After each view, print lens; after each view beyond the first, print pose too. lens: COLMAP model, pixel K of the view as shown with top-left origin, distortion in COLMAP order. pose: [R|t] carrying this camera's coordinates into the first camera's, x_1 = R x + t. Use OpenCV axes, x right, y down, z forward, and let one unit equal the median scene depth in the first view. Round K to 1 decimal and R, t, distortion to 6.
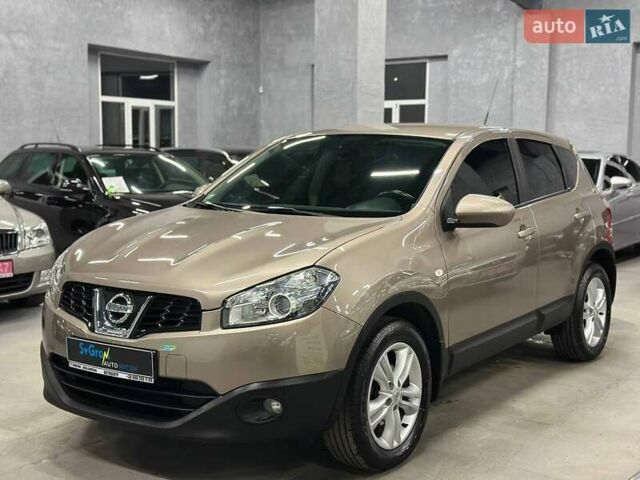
lens RADIAL K [[913.6, 0, 320.0], [0, 913.6, 240.0], [0, 0, 1]] dist [0.232429, -0.549703]
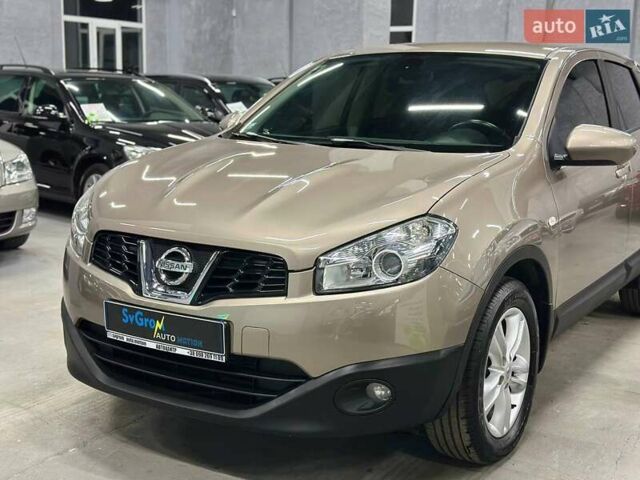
lens RADIAL K [[913.6, 0, 320.0], [0, 913.6, 240.0], [0, 0, 1]] dist [0.232429, -0.549703]
pose [[0.998377, 0.003701, 0.056822, -0.126877], [-0.007726, 0.997463, 0.070771, -0.004346], [-0.056416, -0.071096, 0.995873, 0.196007]]
